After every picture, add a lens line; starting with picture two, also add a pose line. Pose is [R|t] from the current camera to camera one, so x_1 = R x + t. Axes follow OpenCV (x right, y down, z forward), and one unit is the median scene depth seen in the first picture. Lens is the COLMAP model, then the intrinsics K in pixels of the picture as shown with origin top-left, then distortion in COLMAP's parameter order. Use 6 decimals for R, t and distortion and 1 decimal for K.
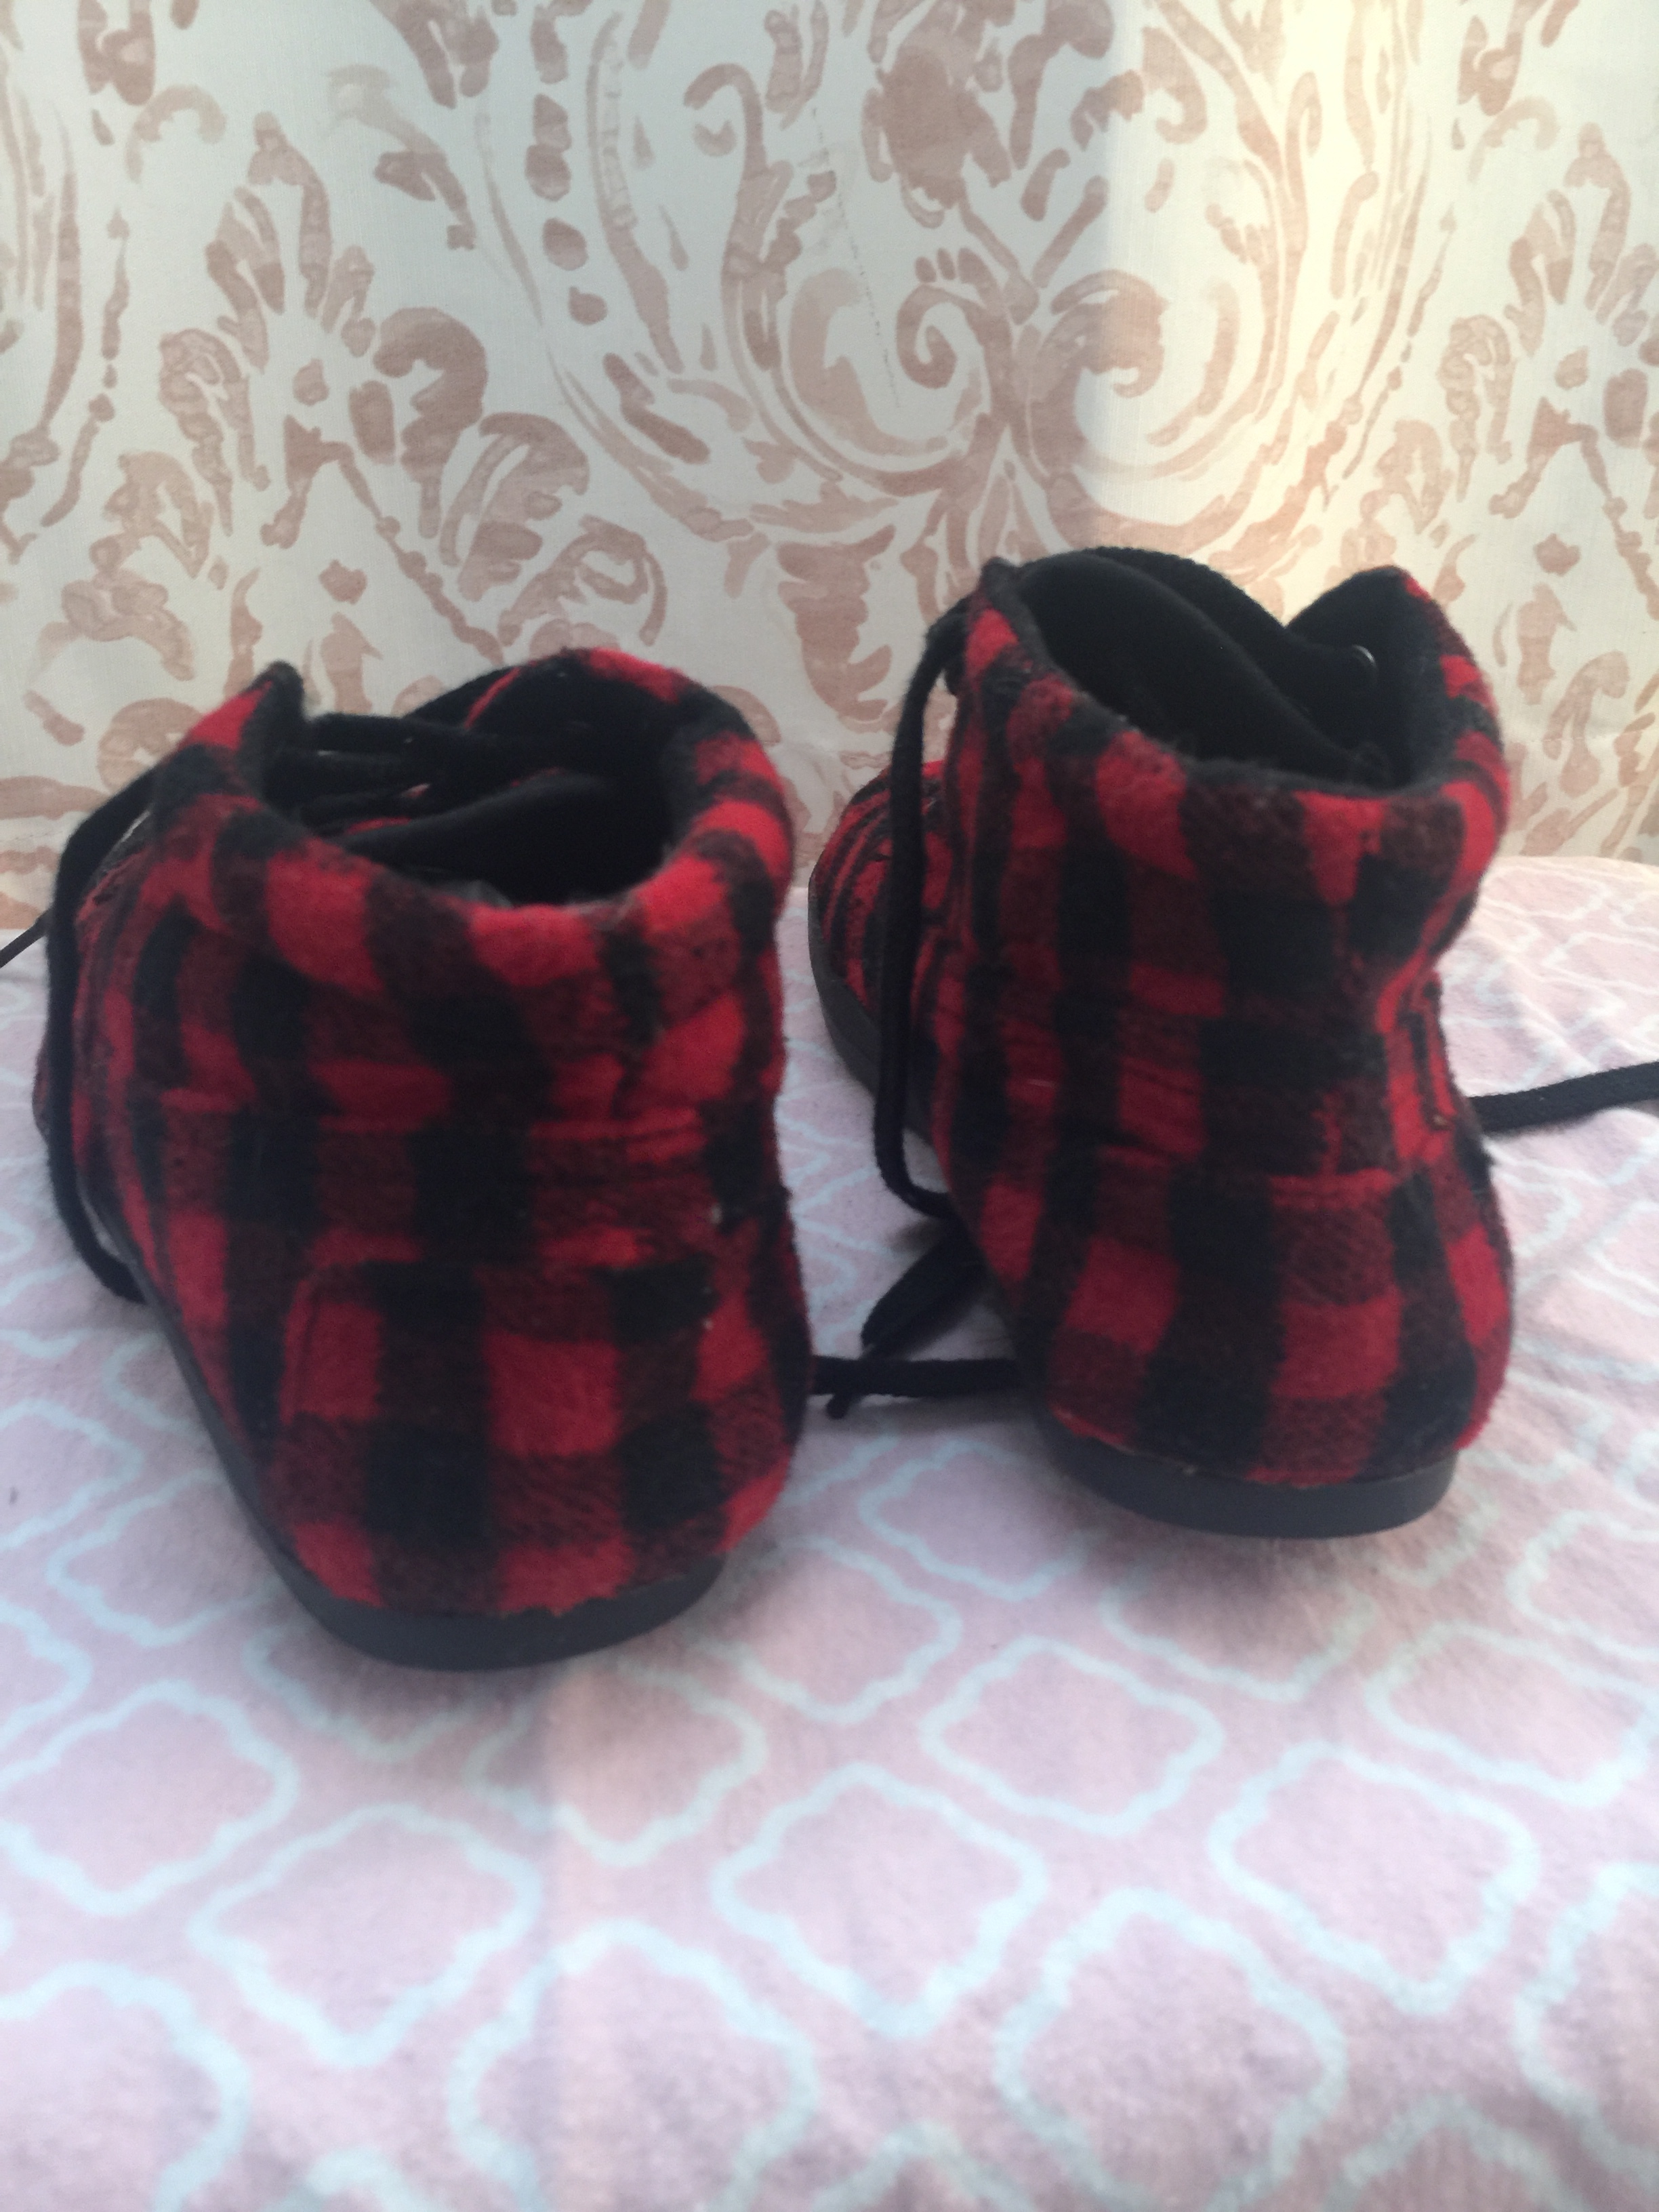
lens RADIAL K [[1998.2, 0, 846.5], [0, 1998.2, 1065.6], [0, 0, 1]] dist [0.095185, -0.157118]
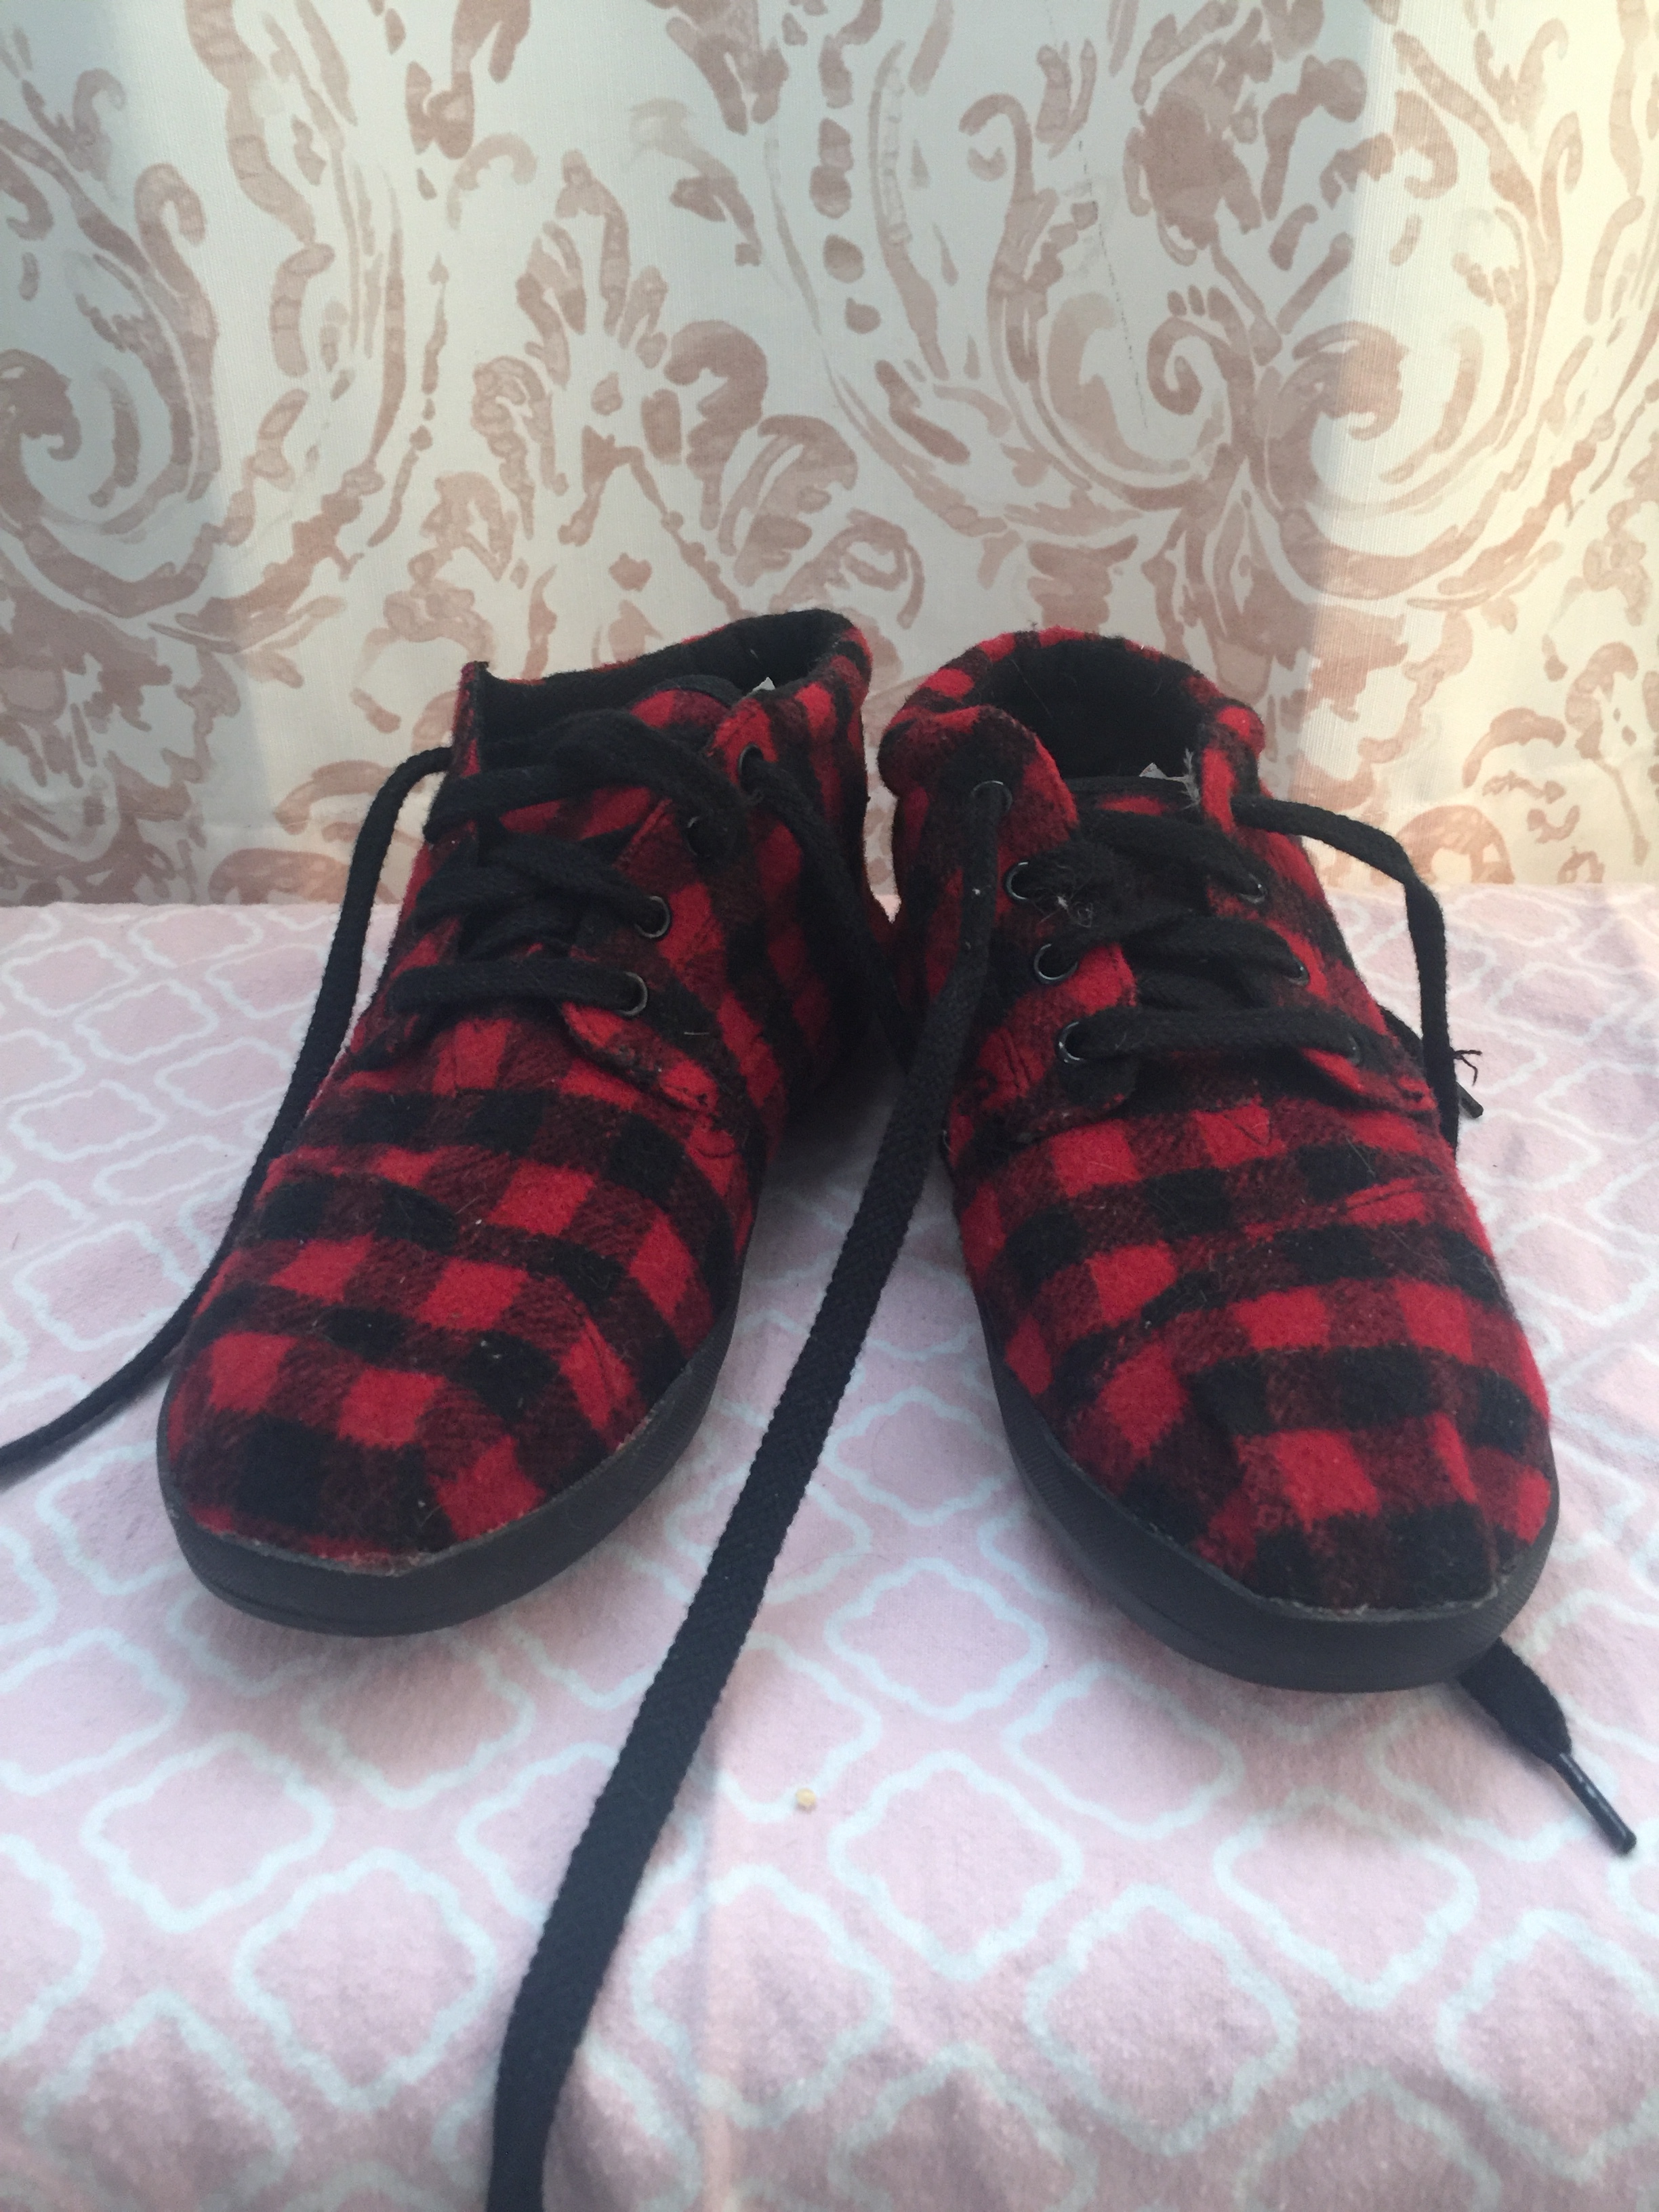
lens RADIAL K [[1998.2, 0, 845.8], [0, 1998.2, 1068.4], [0, 0, 1]] dist [0.095185, -0.157118]
pose [[0.986740, 0.065389, -0.148552, 0.049598], [-0.048431, 0.992180, 0.115032, -0.109398], [0.154912, -0.106312, 0.982191, -0.093038]]
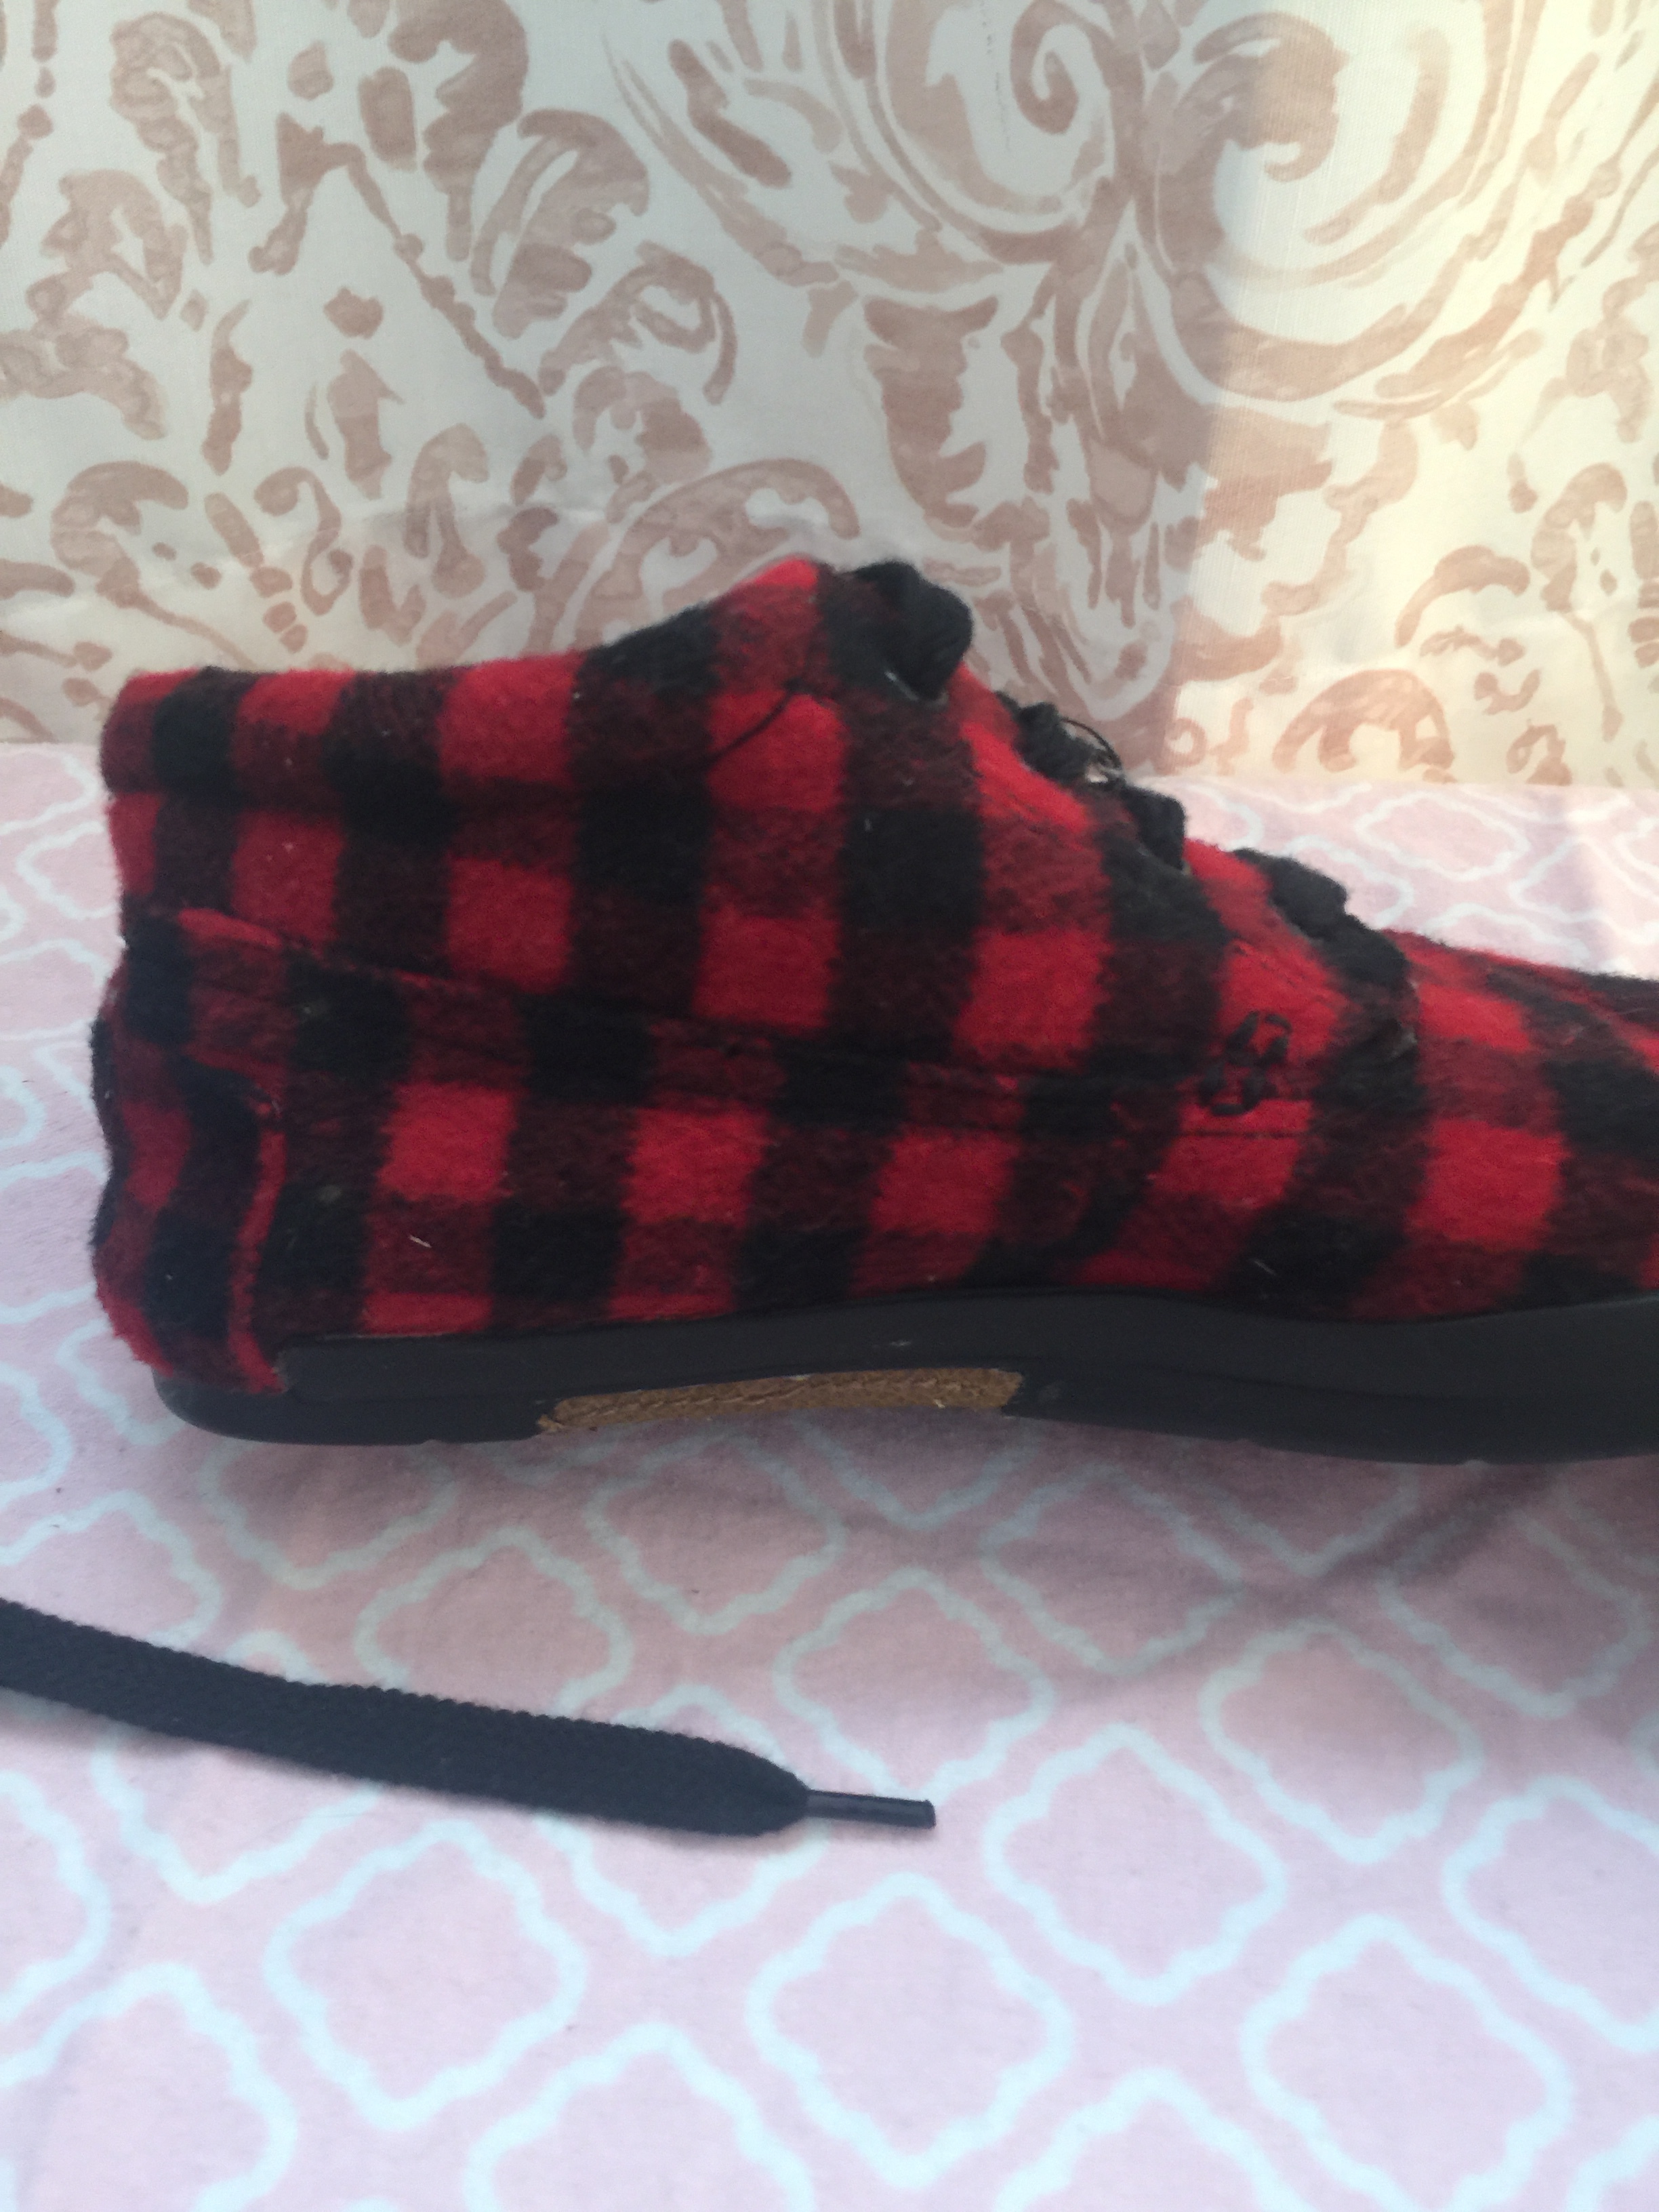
lens RADIAL K [[1998.2, 0, 852.1], [0, 1998.2, 1063.9], [0, 0, 1]] dist [0.095185, -0.157118]
pose [[0.986027, 0.117604, -0.117984, 0.101584], [-0.087673, 0.968577, 0.232749, -0.159270], [0.141649, -0.219153, 0.965354, 0.143429]]
